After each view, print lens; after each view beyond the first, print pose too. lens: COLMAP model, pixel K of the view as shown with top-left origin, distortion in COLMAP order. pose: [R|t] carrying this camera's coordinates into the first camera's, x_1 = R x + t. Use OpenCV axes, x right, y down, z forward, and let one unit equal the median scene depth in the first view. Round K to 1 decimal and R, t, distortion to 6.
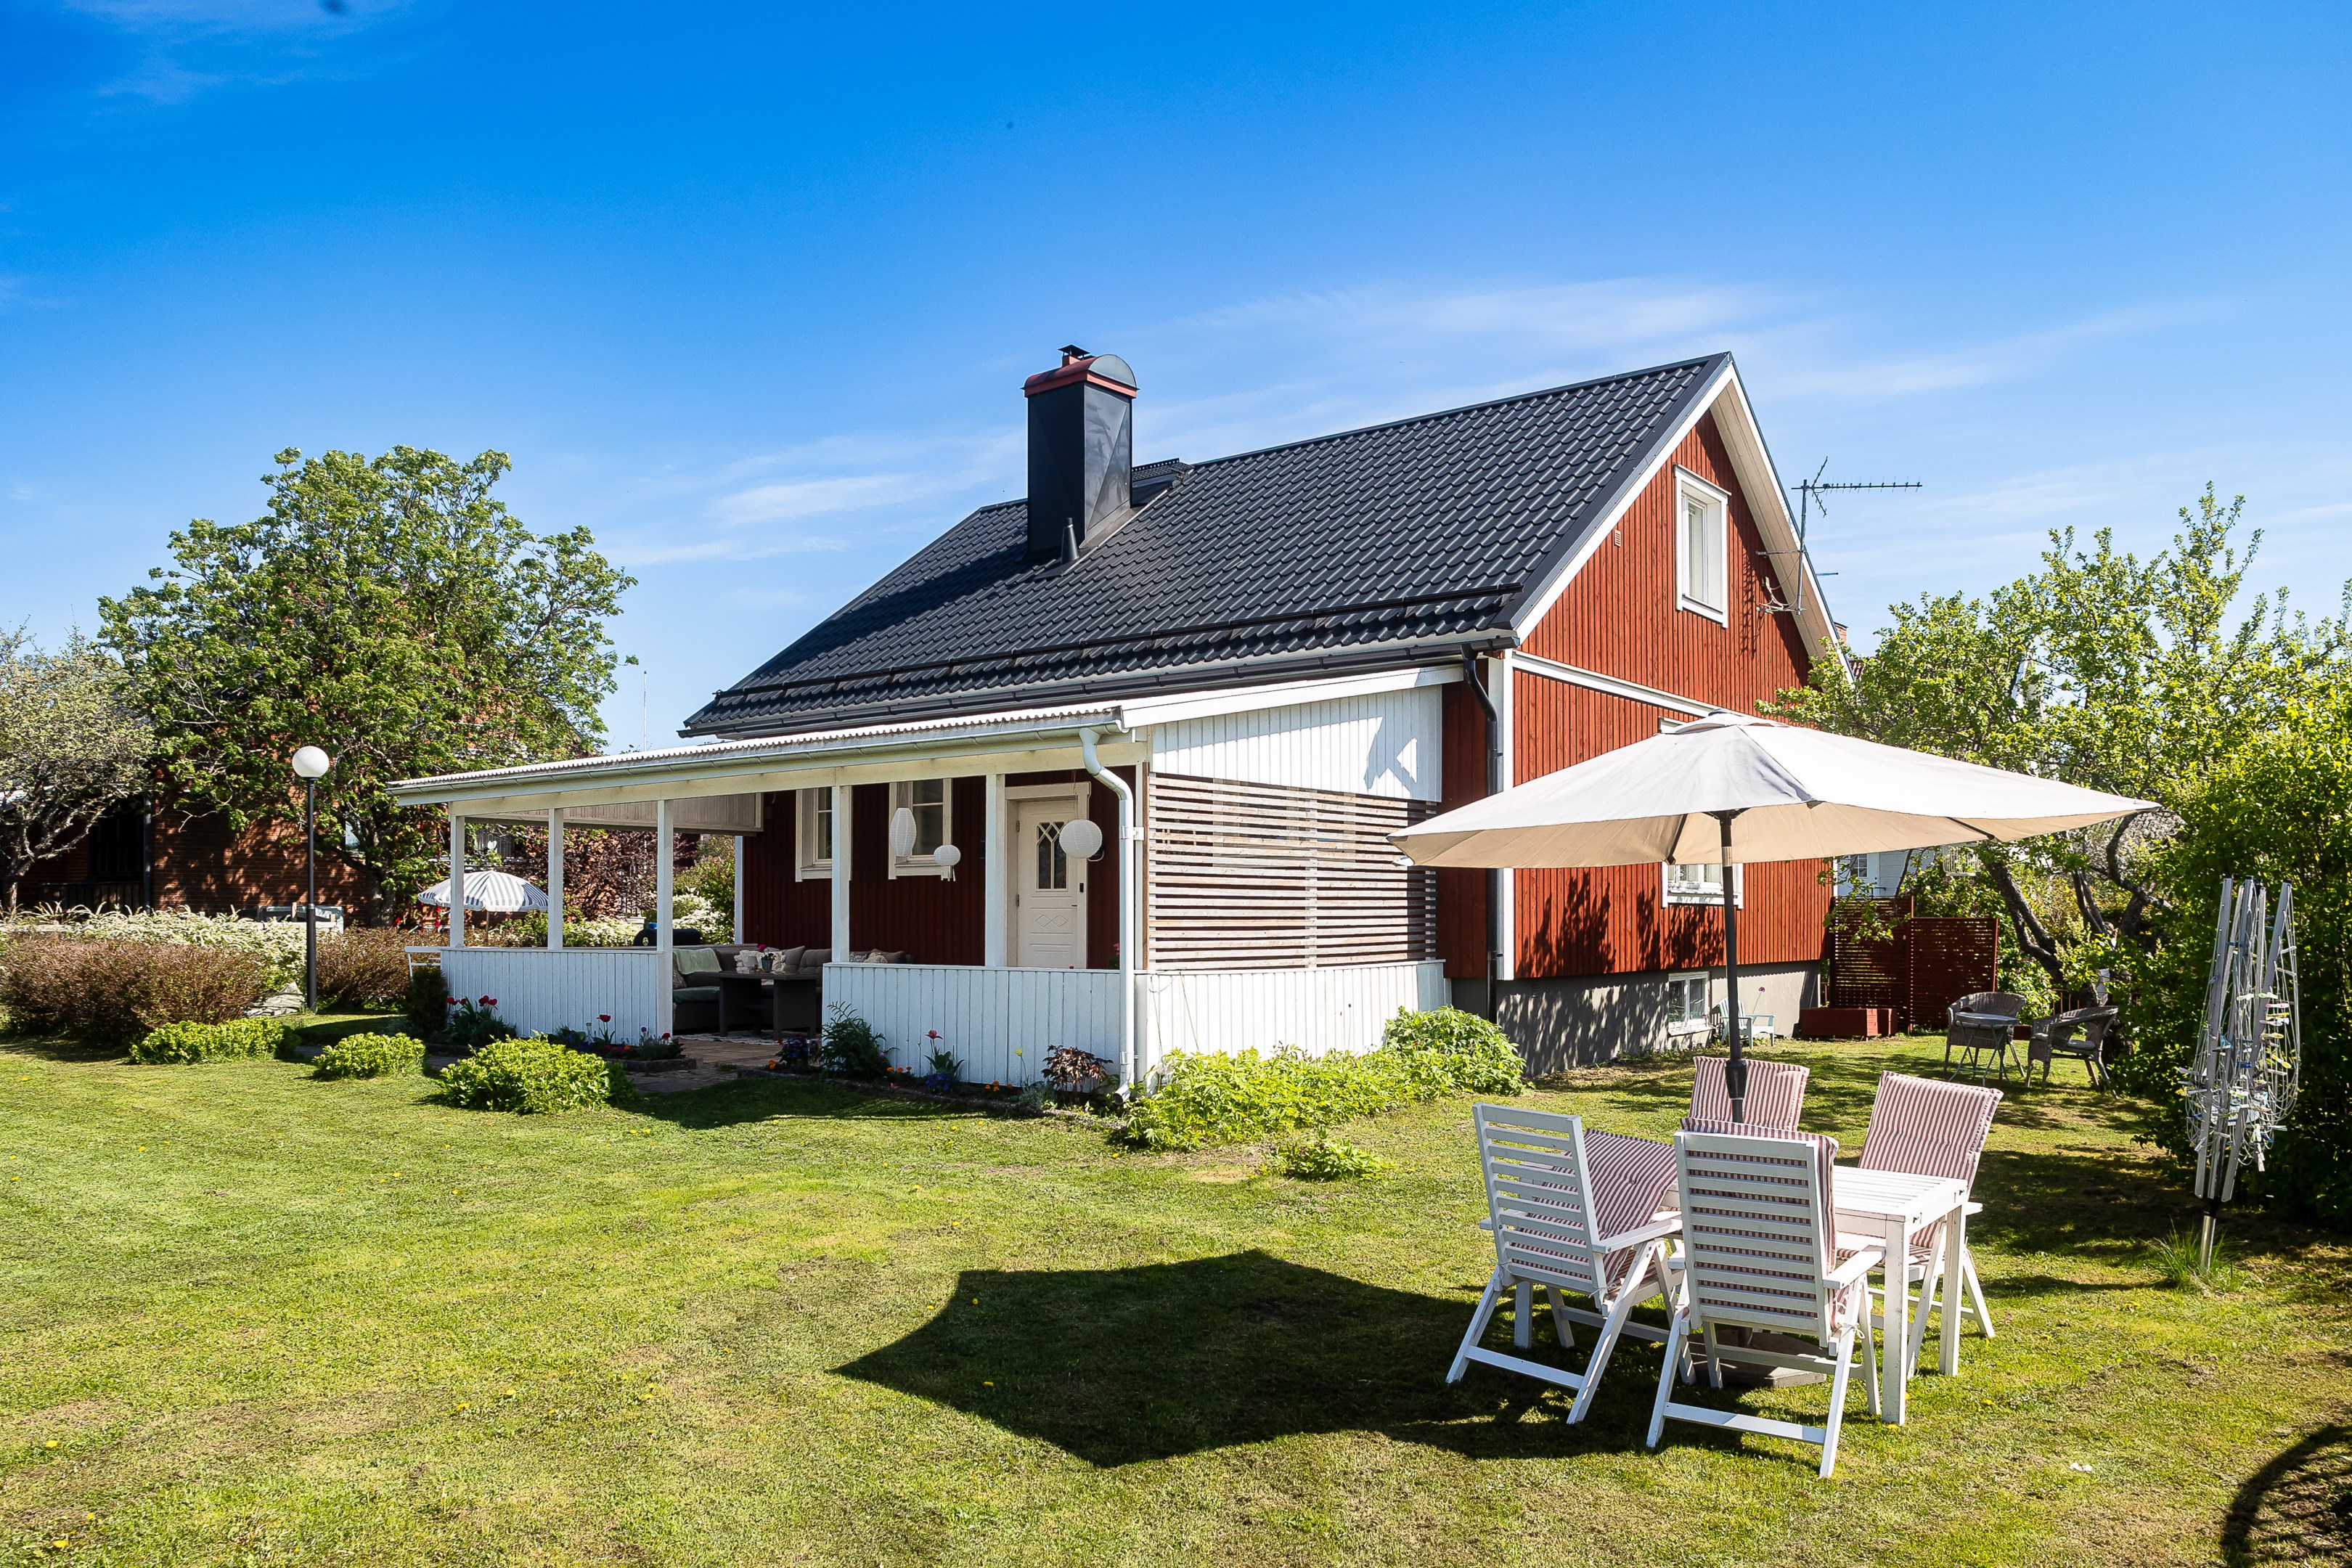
lens RADIAL K [[1661.2, 0, 1184.4], [0, 1661.2, 895.9], [0, 0, 1]] dist [-0.070753, 0.051754]
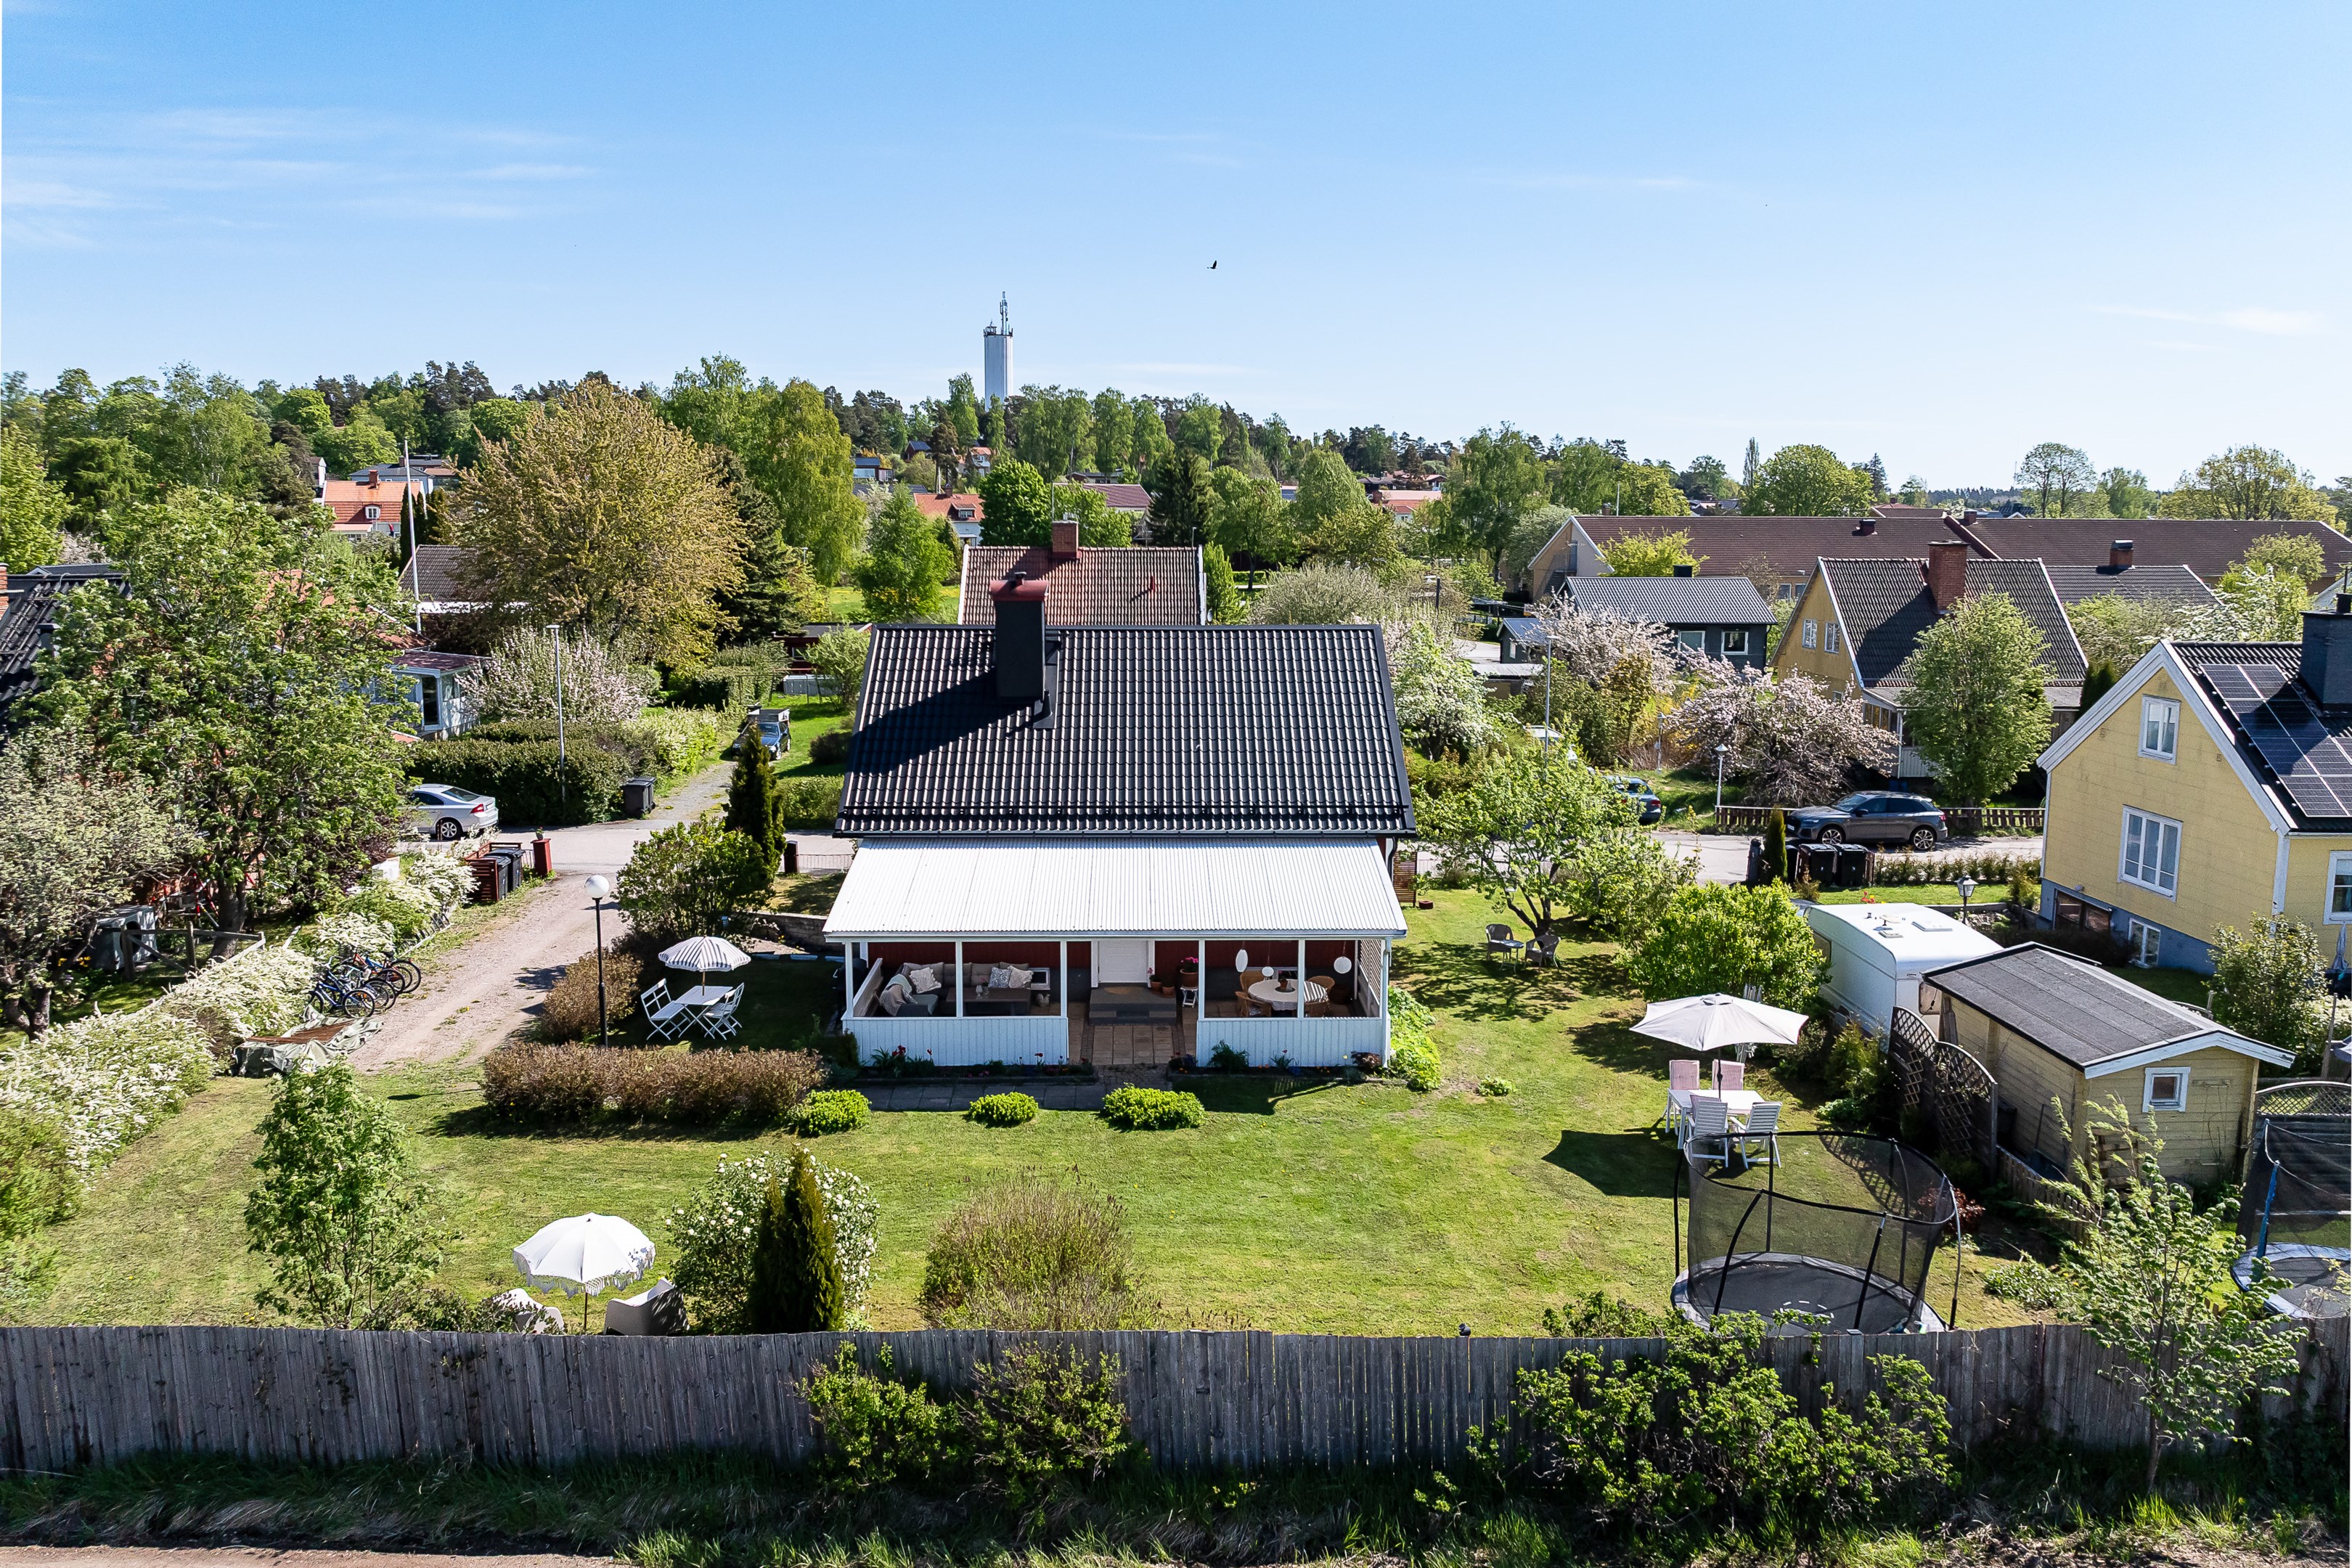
lens RADIAL K [[1655.3, 0, 1156.2], [0, 1655.3, 733.2], [0, 0, 1]] dist [-0.038115, -0.005622]
pose [[0.777051, -0.078569, 0.624515, -1.574492], [-0.009405, 0.990619, 0.136330, -0.622685], [-0.629368, -0.111808, 0.769022, -0.586850]]
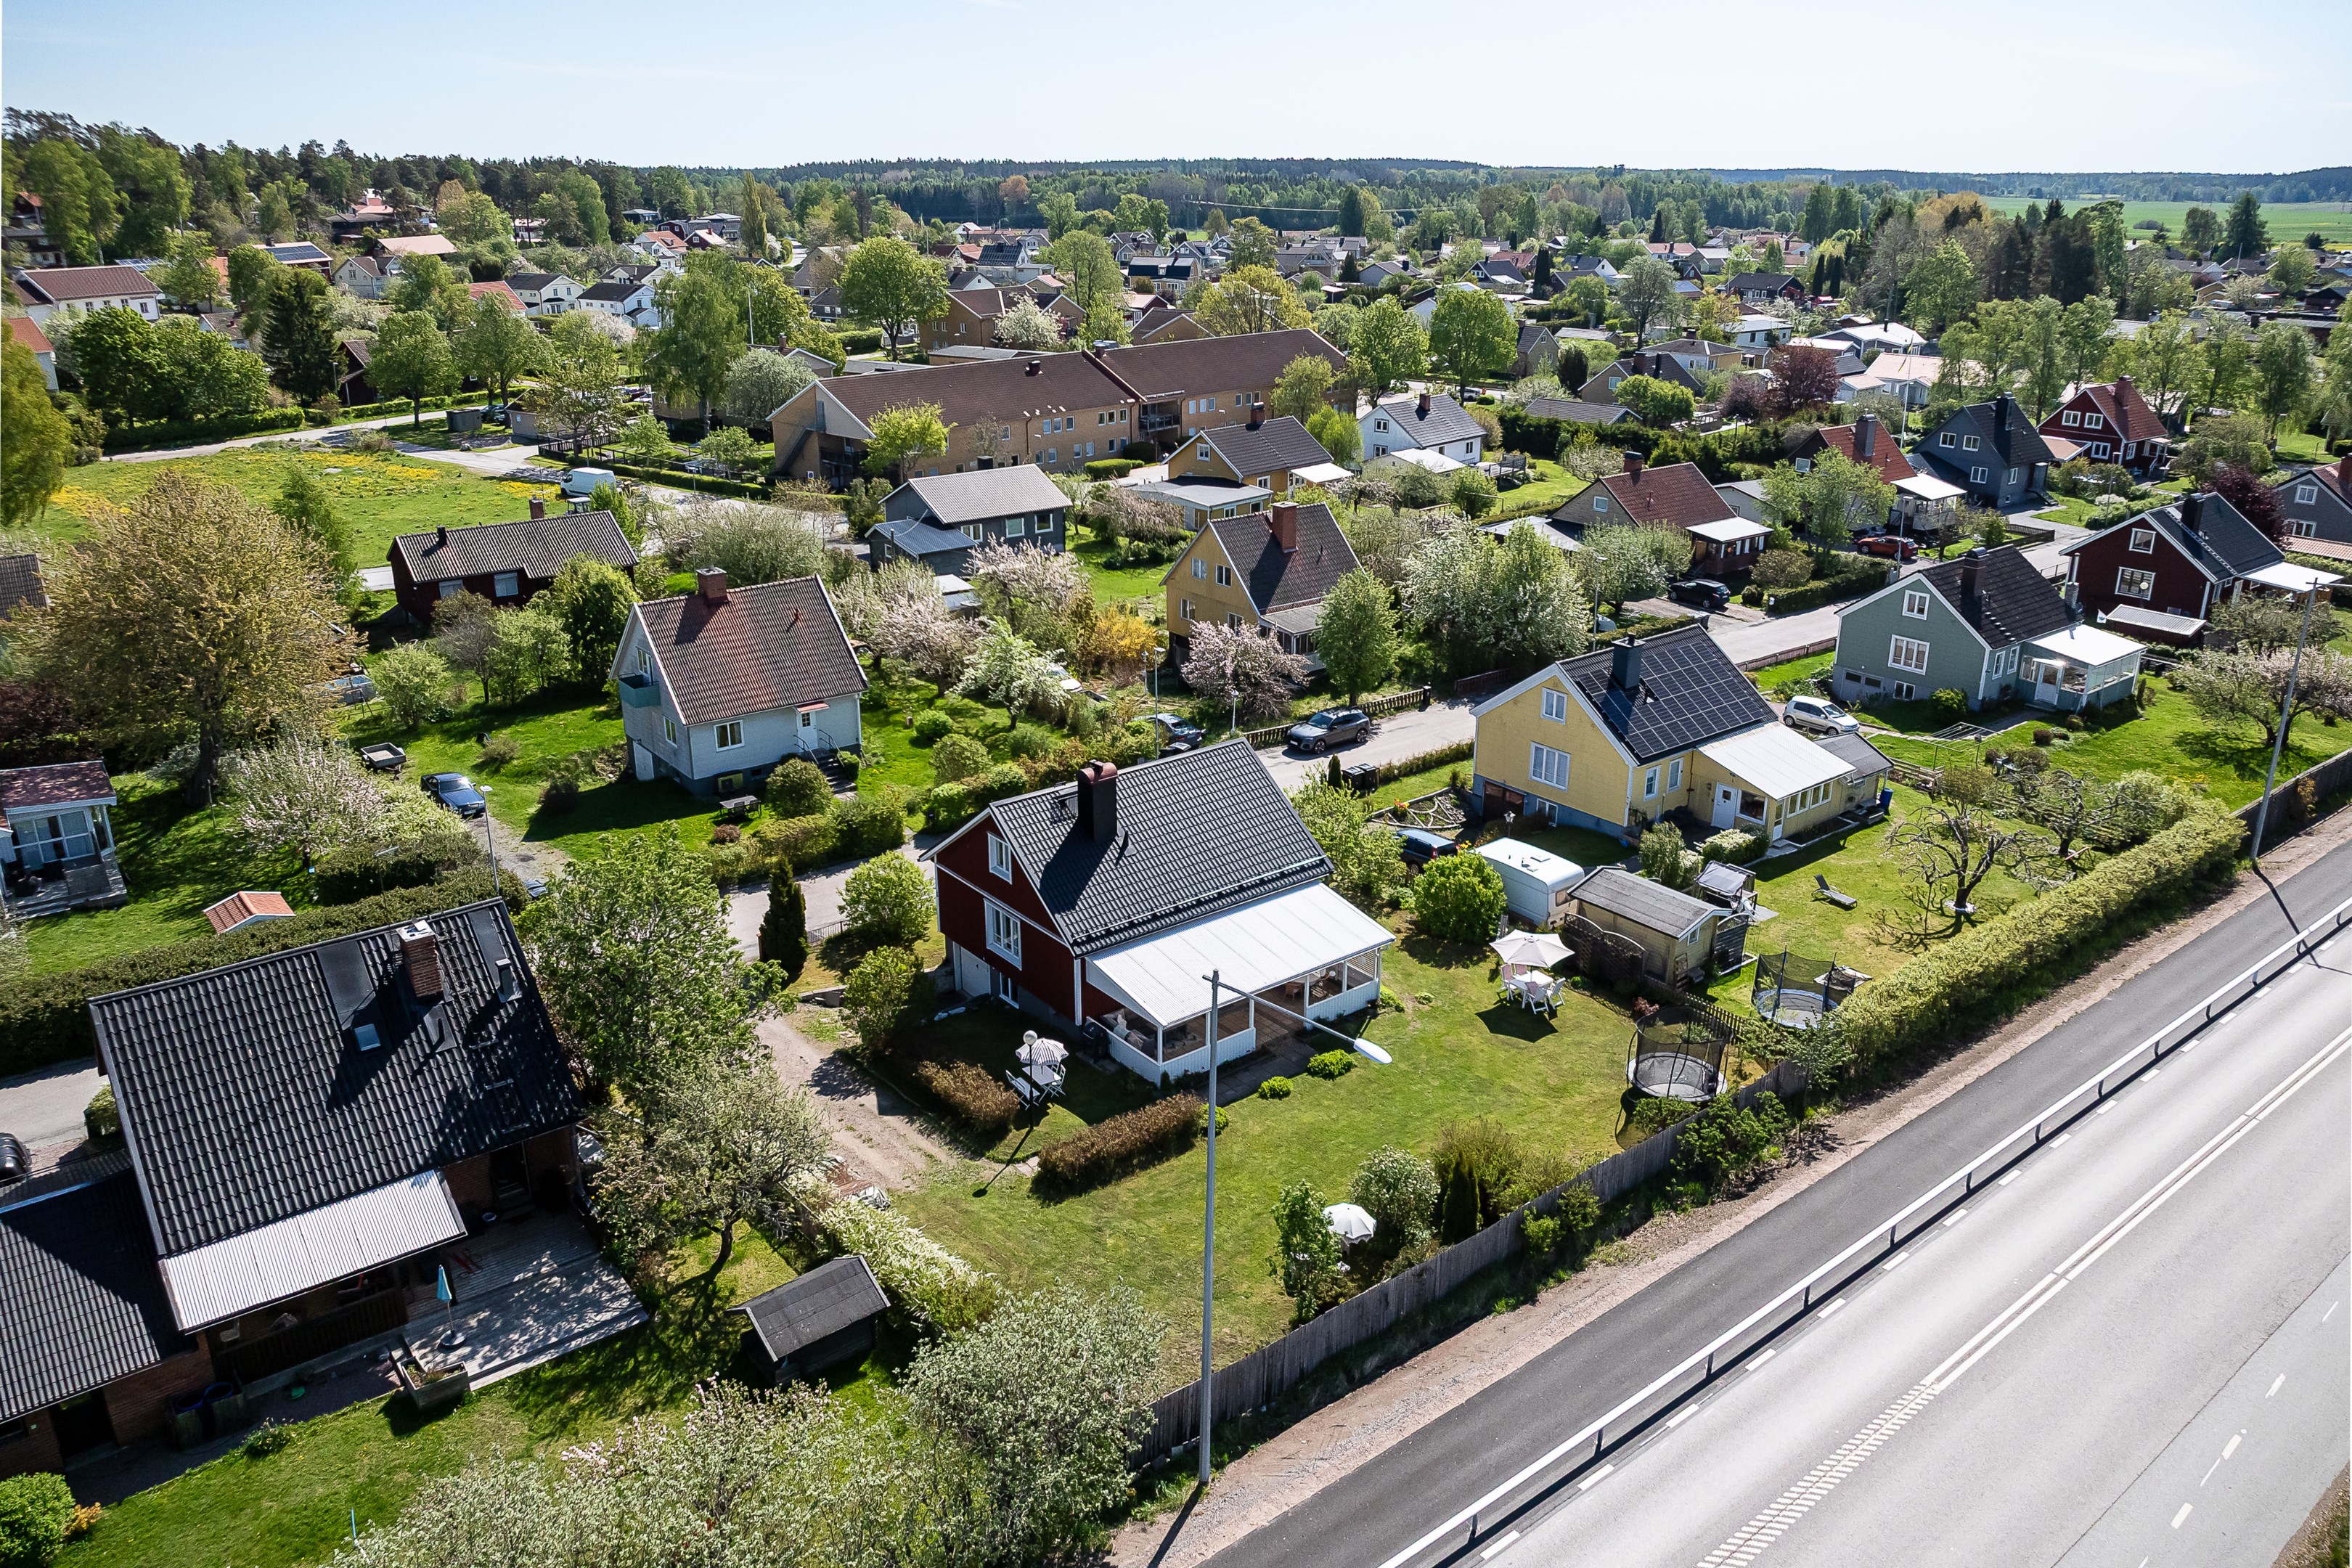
lens RADIAL K [[1655.3, 0, 1156.2], [0, 1655.3, 733.2], [0, 0, 1]] dist [-0.038115, -0.005622]
pose [[0.253505, -0.307658, 0.917105, -3.801423], [-0.005102, 0.947636, 0.319310, -1.888787], [-0.967321, -0.085626, 0.238661, 0.427837]]
